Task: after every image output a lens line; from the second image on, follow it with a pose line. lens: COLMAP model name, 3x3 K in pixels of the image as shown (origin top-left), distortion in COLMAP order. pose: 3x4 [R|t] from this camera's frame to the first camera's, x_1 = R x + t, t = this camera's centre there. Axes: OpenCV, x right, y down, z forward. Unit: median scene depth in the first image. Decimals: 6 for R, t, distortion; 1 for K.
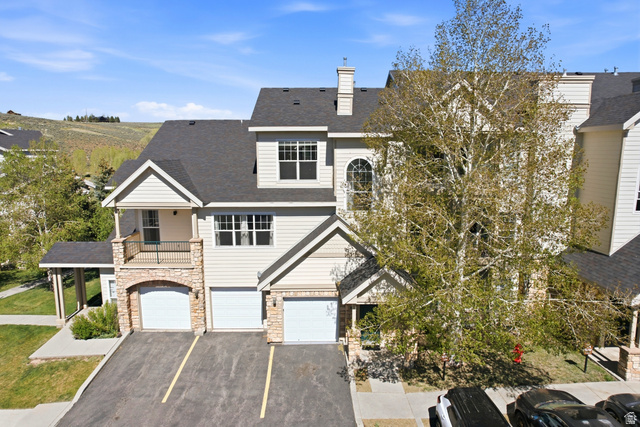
lens RADIAL K [[412.4, 0, 320.0], [0, 412.4, 213.5], [0, 0, 1]] dist [-0.078939, 0.077969]
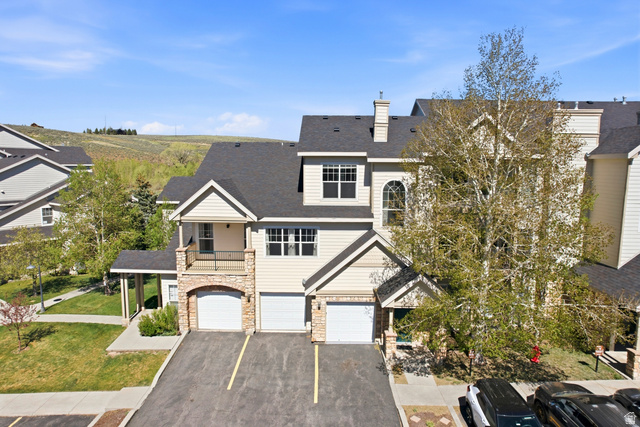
lens RADIAL K [[412.4, 0, 320.0], [0, 412.4, 213.5], [0, 0, 1]] dist [-0.078939, 0.077969]
pose [[0.999597, 0.011618, -0.025911, -0.083333], [-0.012436, 0.999422, -0.031628, -0.003811], [0.025529, 0.031937, 0.999164, -0.147139]]
